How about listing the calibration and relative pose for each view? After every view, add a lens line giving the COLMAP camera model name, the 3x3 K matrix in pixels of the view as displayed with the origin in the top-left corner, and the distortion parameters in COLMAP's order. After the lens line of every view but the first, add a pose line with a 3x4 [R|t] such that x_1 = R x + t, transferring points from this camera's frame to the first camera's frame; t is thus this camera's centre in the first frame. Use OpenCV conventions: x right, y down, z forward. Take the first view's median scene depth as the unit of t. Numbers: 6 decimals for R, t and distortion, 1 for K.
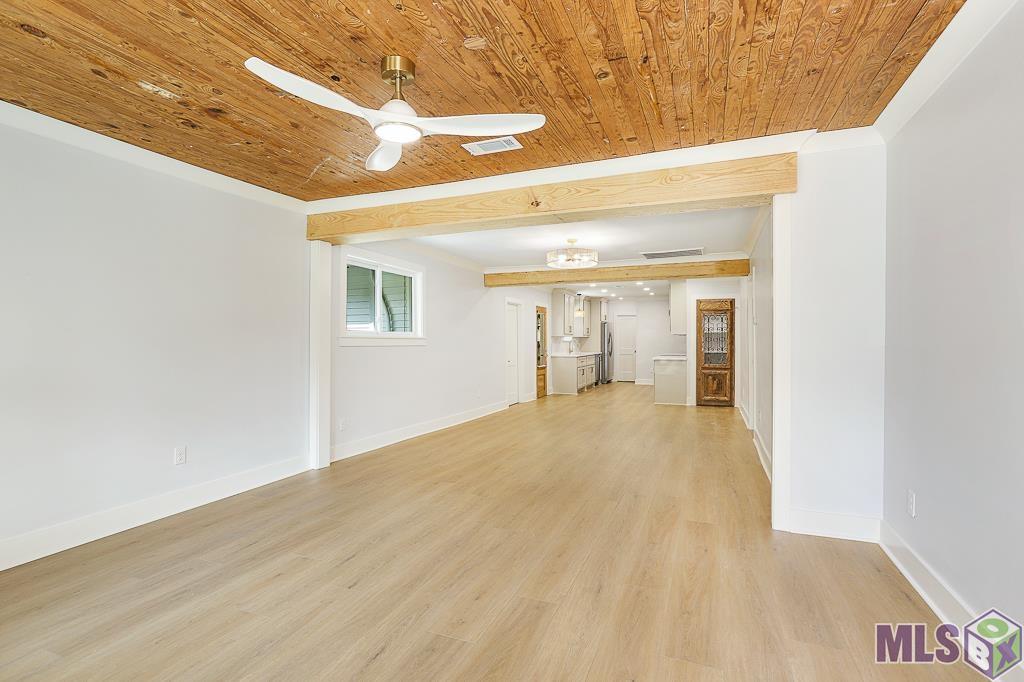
lens RADIAL K [[474.6, 0, 511.4], [0, 474.6, 347.9], [0, 0, 1]] dist [-0.020052, 0.000303]
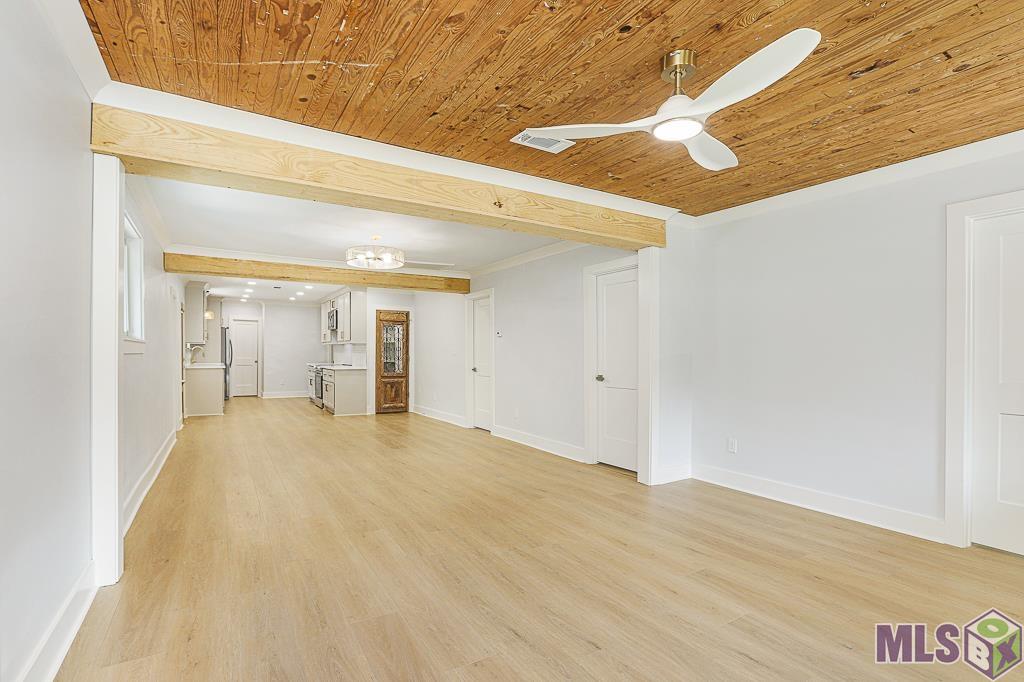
lens RADIAL K [[489.5, 0, 496.2], [0, 489.5, 356.2], [0, 0, 1]] dist [-0.025073, 0.000630]
pose [[0.605516, -0.001221, 0.795833, -0.290773], [0.004466, 0.999988, -0.001864, 0.000808], [-0.795821, 0.004683, 0.605514, 0.162683]]
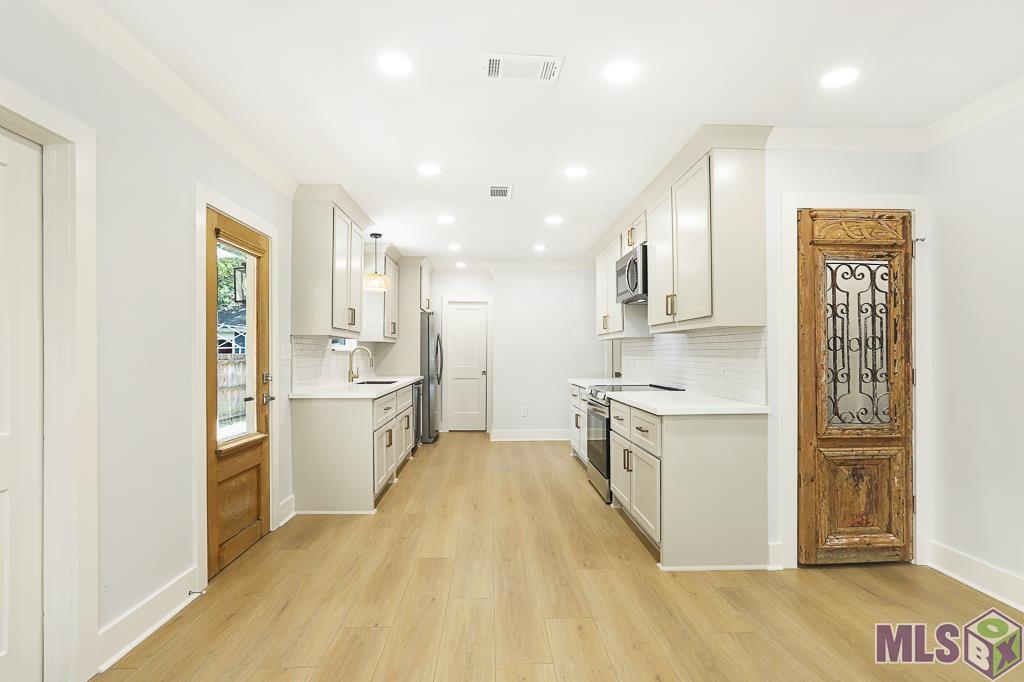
lens RADIAL K [[474.6, 0, 511.4], [0, 474.6, 347.9], [0, 0, 1]] dist [-0.020052, 0.000303]
pose [[0.902970, 0.006277, 0.429659, 0.104597], [0.005560, 0.999639, -0.026290, -0.008396], [-0.429669, 0.026128, 0.902609, 0.823042]]
